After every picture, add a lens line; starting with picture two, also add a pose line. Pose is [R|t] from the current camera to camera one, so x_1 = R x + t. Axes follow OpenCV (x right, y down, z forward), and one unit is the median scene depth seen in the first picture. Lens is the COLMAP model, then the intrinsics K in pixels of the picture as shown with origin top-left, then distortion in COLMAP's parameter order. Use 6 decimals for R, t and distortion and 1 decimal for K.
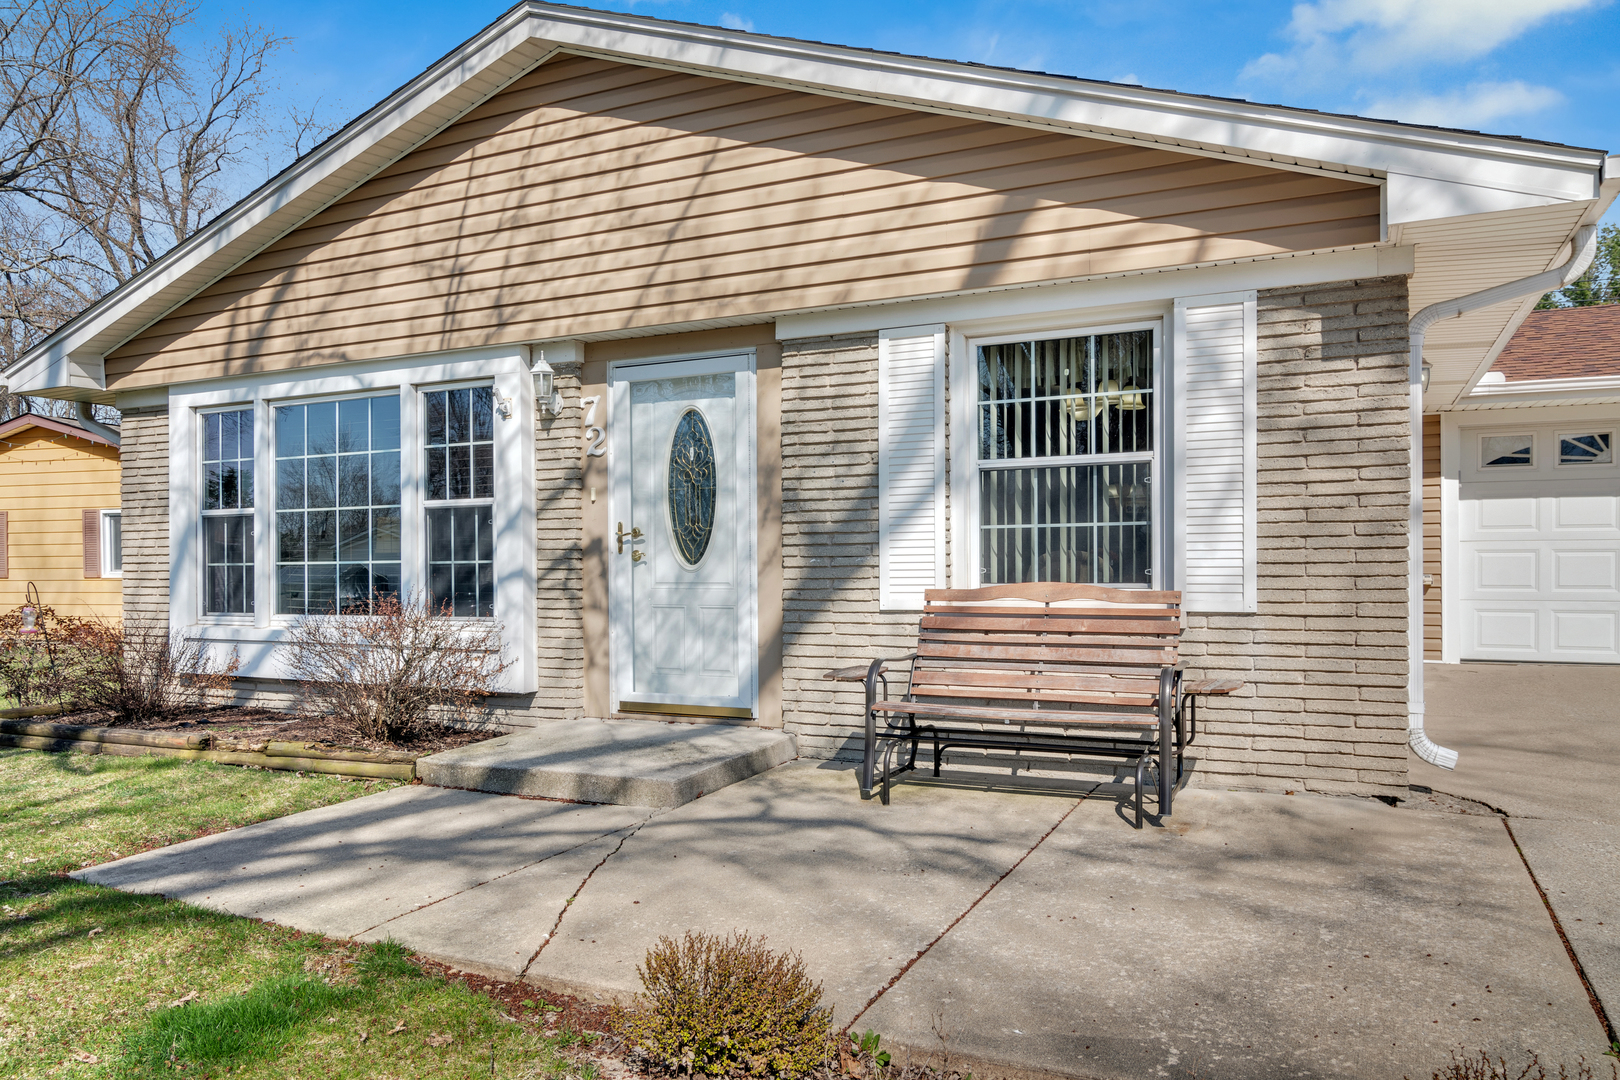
lens RADIAL K [[1134.3, 0, 795.9], [0, 1134.3, 586.4], [0, 0, 1]] dist [-0.003521, 0.006448]
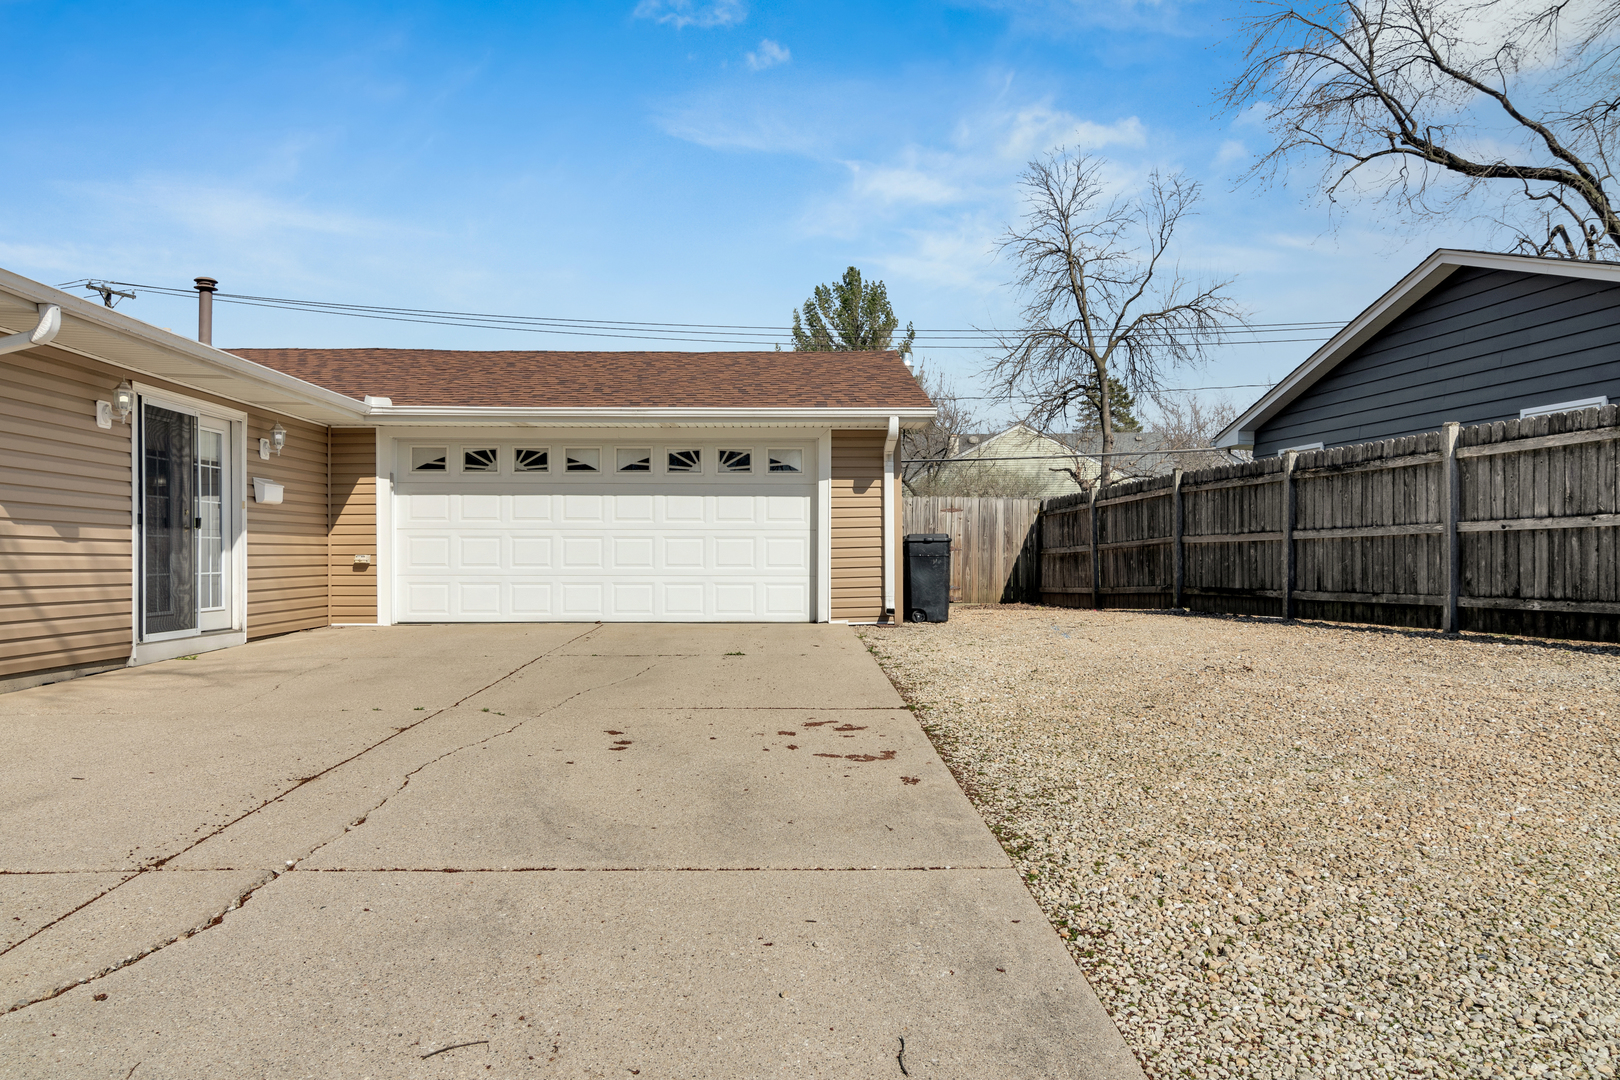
lens RADIAL K [[1134.3, 0, 814.5], [0, 1134.3, 567.7], [0, 0, 1]] dist [-0.003521, 0.006448]
pose [[0.887807, -0.000489, 0.460217, 0.635514], [0.005178, 0.999947, -0.008928, 0.026138], [-0.460188, 0.010310, 0.887762, -0.508686]]
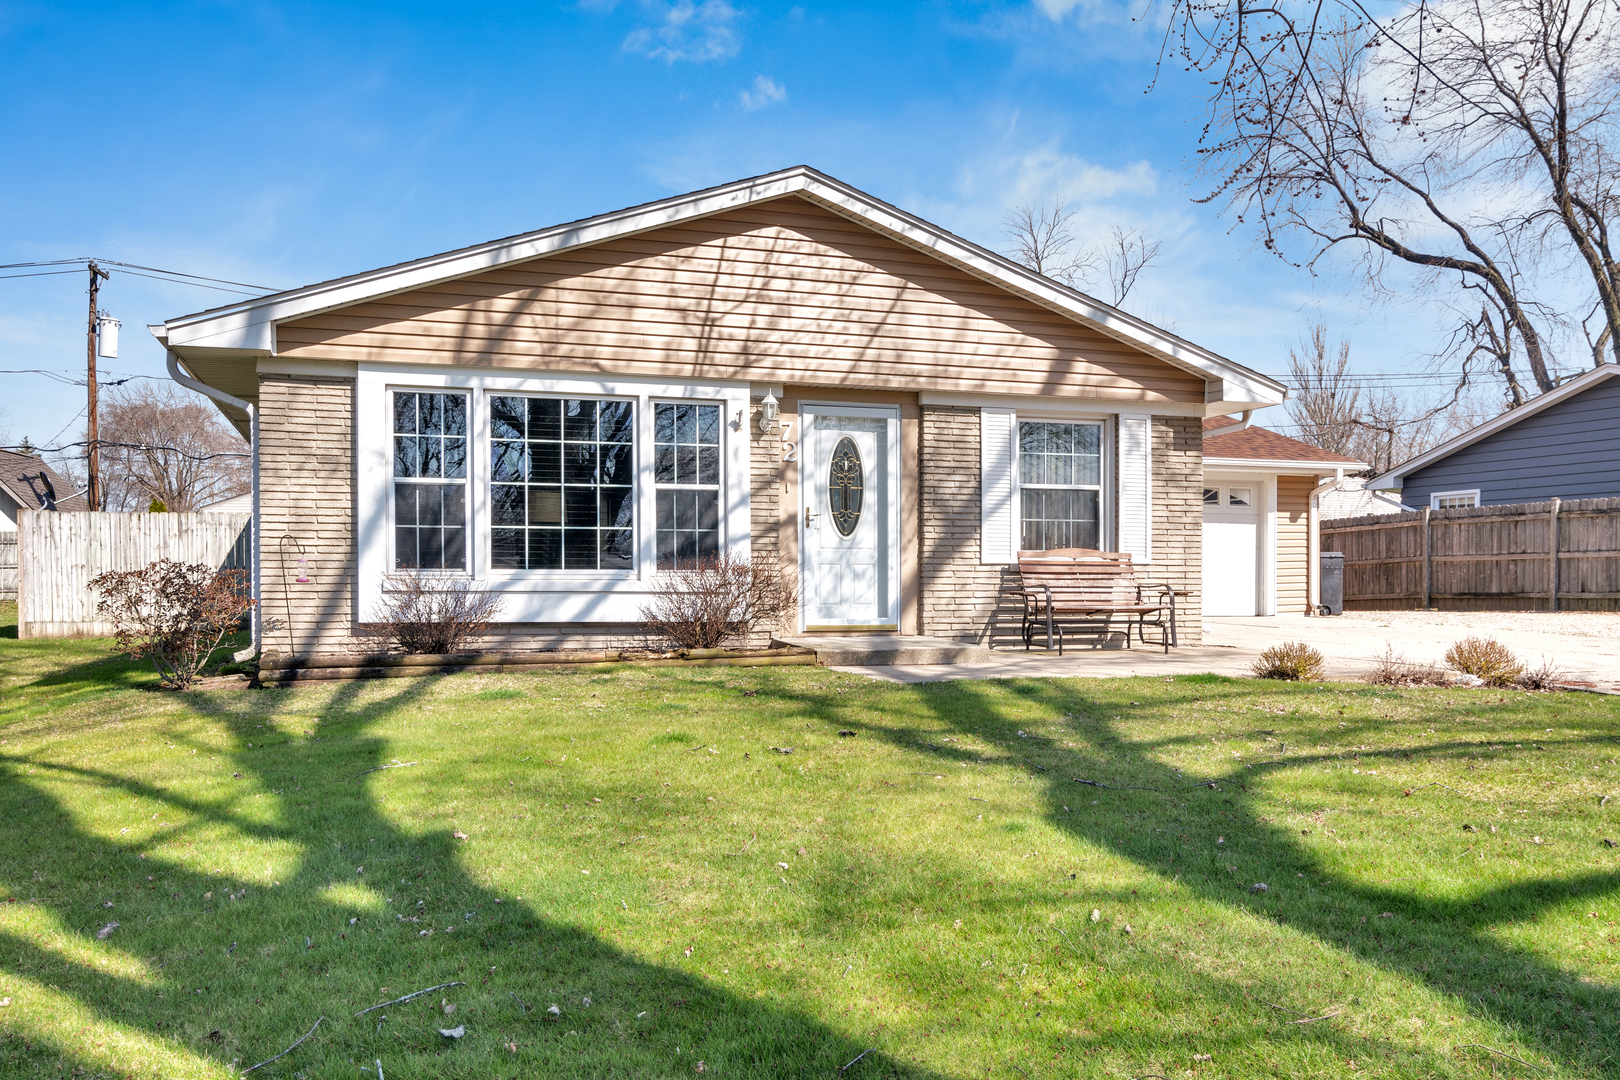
lens RADIAL K [[1329.6, 0, 813.8], [0, 1329.6, 613.1], [0, 0, 1]] dist [0.004795, 0.018765]
pose [[0.714154, -0.006331, 0.699960, -1.393430], [0.006811, 0.999975, 0.002095, 0.082125], [-0.699956, 0.003271, 0.714179, -0.275907]]
